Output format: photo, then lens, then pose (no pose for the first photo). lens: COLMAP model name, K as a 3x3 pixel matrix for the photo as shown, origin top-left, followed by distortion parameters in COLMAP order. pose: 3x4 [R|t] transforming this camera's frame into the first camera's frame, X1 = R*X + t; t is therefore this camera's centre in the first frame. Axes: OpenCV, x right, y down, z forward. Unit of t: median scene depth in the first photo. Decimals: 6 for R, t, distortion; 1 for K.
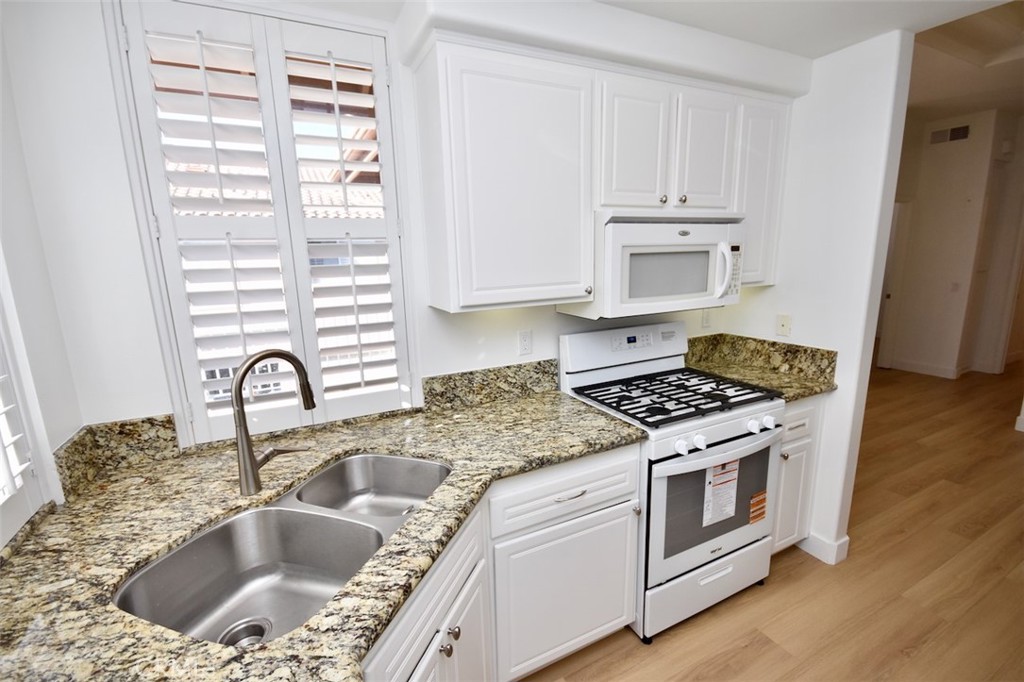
lens RADIAL K [[449.0, 0, 514.6], [0, 449.0, 347.1], [0, 0, 1]] dist [-0.001141, -0.001061]
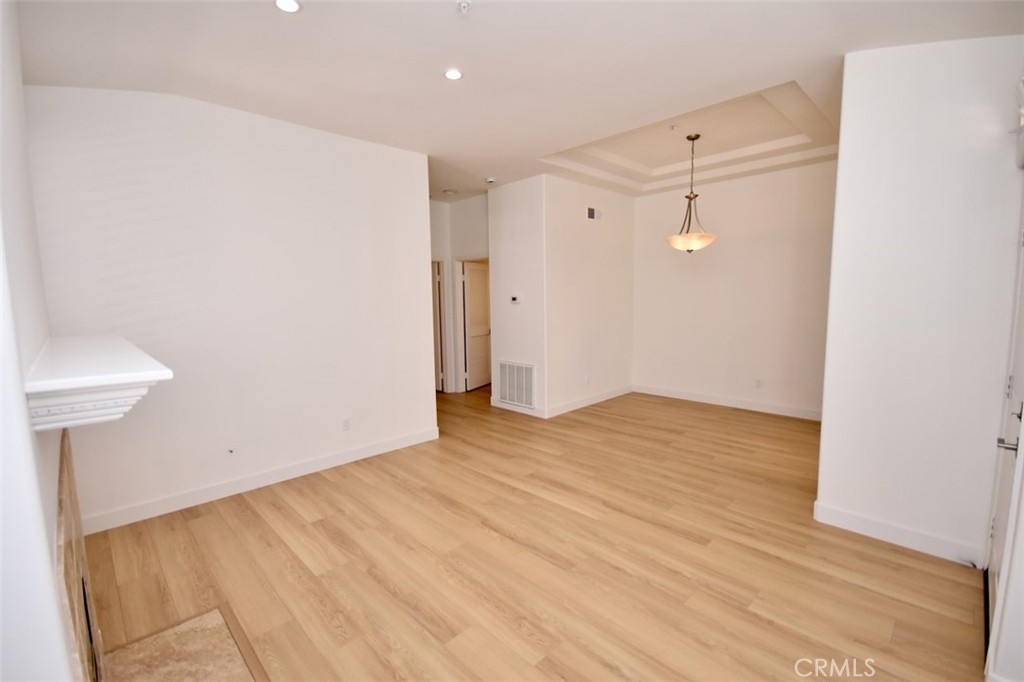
lens RADIAL K [[447.8, 0, 512.6], [0, 447.8, 348.5], [0, 0, 1]] dist [0.013886, -0.013110]
pose [[-0.301363, -0.078291, 0.950290, -0.404067], [0.218699, 0.964379, 0.148808, -0.519306], [-0.928090, 0.252673, -0.273505, 2.706844]]
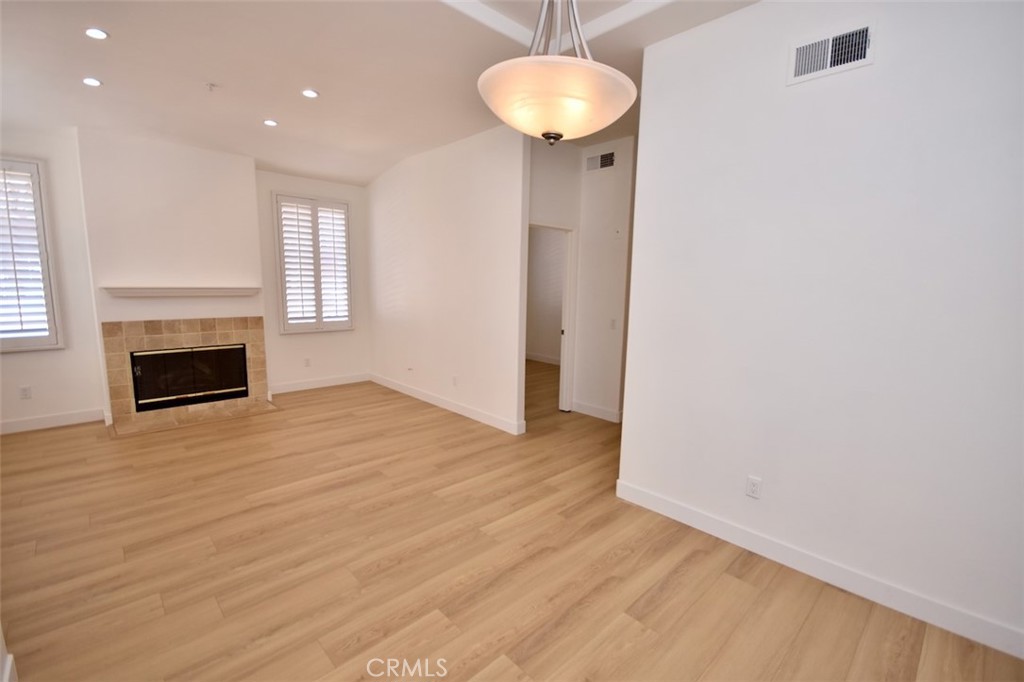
lens RADIAL K [[447.8, 0, 512.6], [0, 447.8, 348.5], [0, 0, 1]] dist [0.013886, -0.013110]
pose [[0.955990, 0.002225, 0.293391, 1.299720], [0.014865, 0.998320, -0.056006, -0.084998], [-0.293023, 0.057903, 0.954351, 0.451953]]
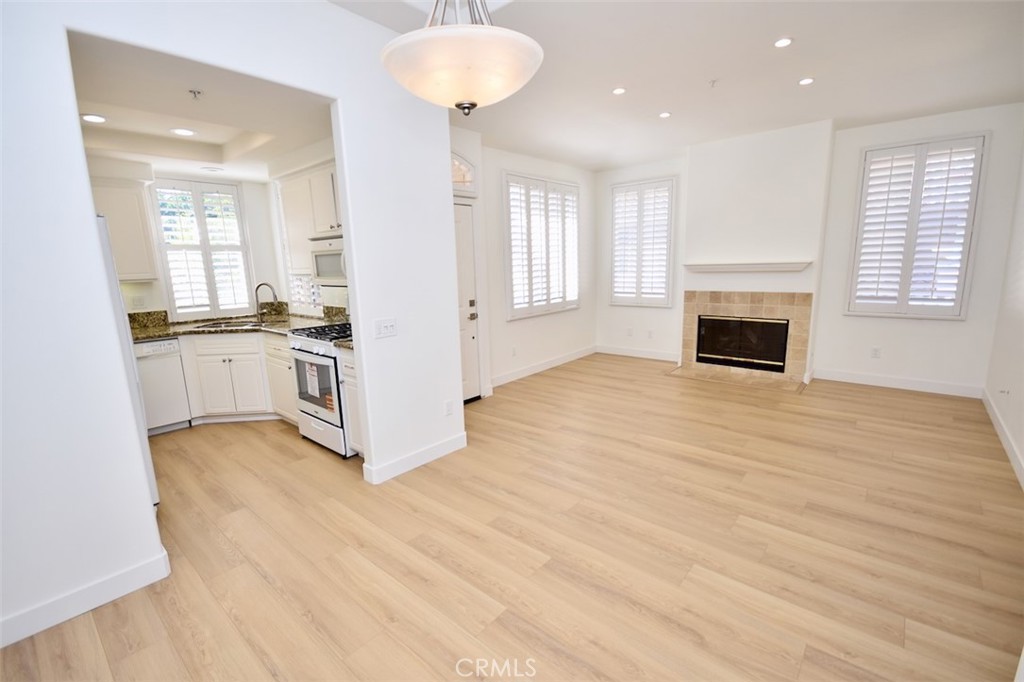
lens RADIAL K [[449.0, 0, 514.6], [0, 449.0, 347.1], [0, 0, 1]] dist [-0.001141, -0.001061]
pose [[0.383522, 0.189285, -0.903926, 2.302750], [-0.169883, 0.976528, 0.132410, -0.197808], [0.907772, 0.102780, 0.406677, 0.913262]]
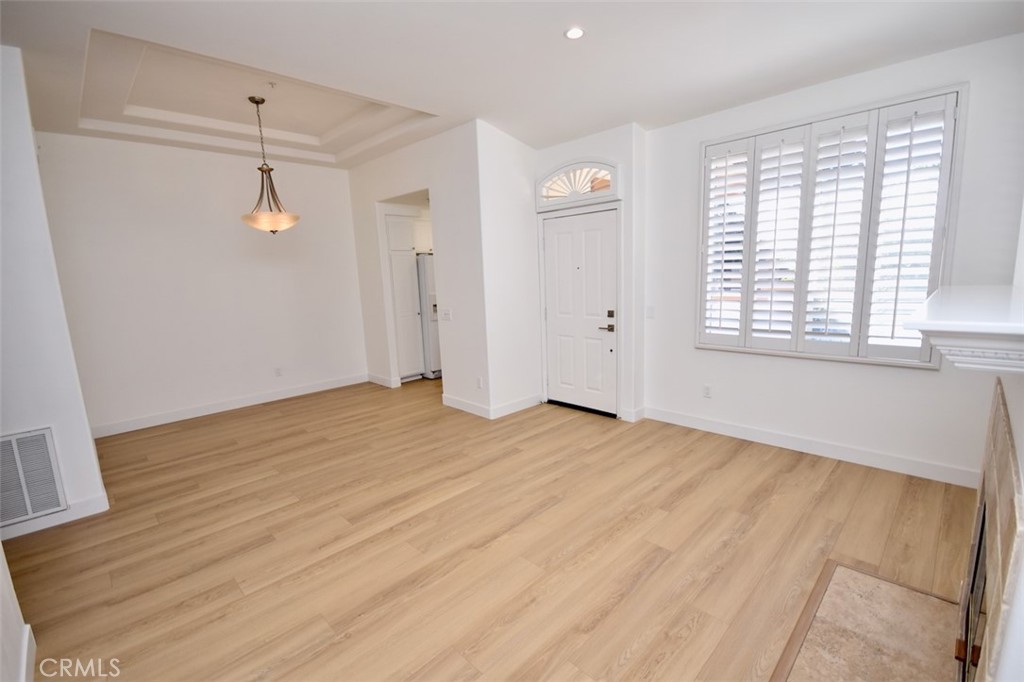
lens RADIAL K [[449.0, 0, 514.6], [0, 449.0, 347.1], [0, 0, 1]] dist [-0.001141, -0.001061]
pose [[-0.948586, 0.115222, -0.294801, 1.185666], [0.000438, 0.931864, 0.362807, -0.714582], [0.316518, 0.344025, -0.884004, 3.460216]]
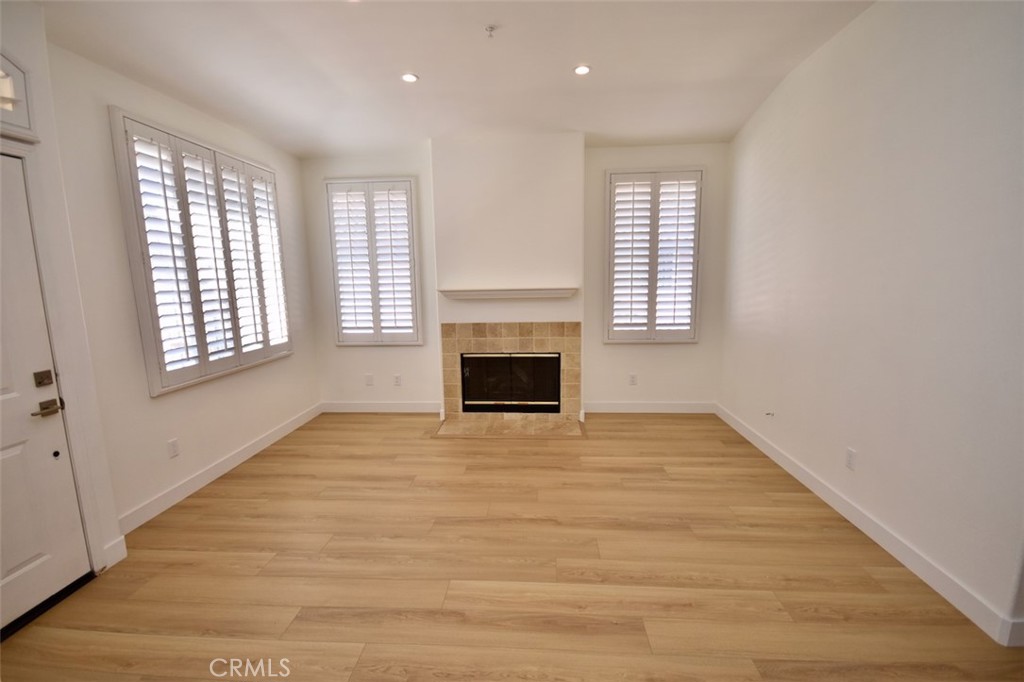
lens RADIAL K [[447.8, 0, 512.6], [0, 447.8, 348.5], [0, 0, 1]] dist [0.013886, -0.013110]
pose [[0.859010, 0.092606, -0.503513, 1.506795], [-0.111280, 0.993764, -0.007075, -0.254442], [0.499718, 0.062109, 0.863959, 1.282034]]
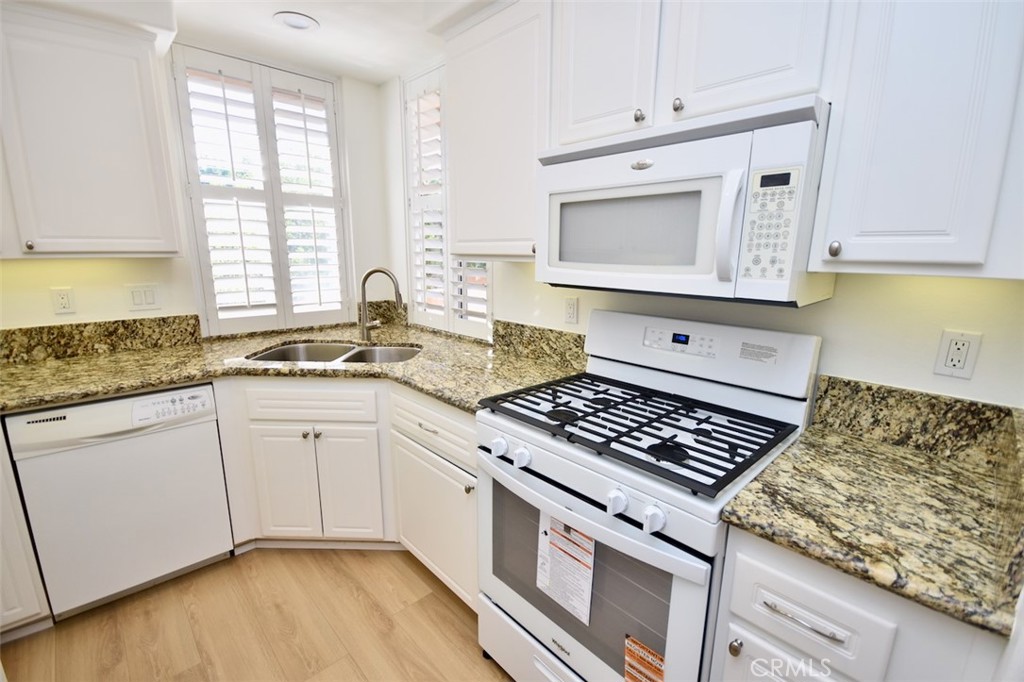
lens RADIAL K [[447.8, 0, 512.6], [0, 447.8, 348.5], [0, 0, 1]] dist [0.013886, -0.013110]
pose [[0.287792, 0.234342, -0.928579, 0.900705], [-0.209941, 0.961454, 0.177572, -0.075965], [0.934398, 0.143843, 0.325897, 0.618704]]
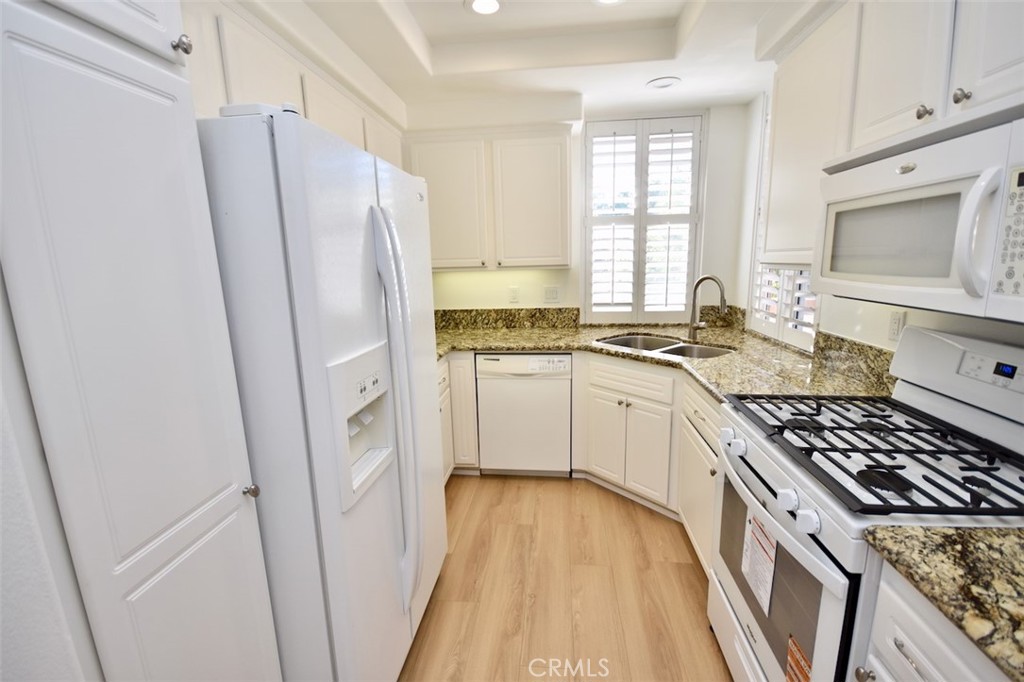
lens RADIAL K [[449.0, 0, 514.6], [0, 449.0, 347.1], [0, 0, 1]] dist [-0.001141, -0.001061]
pose [[-0.534654, 0.205232, -0.819771, 1.087149], [-0.130608, 0.938338, 0.320098, -0.146560], [0.834917, 0.278210, -0.474882, 0.853342]]
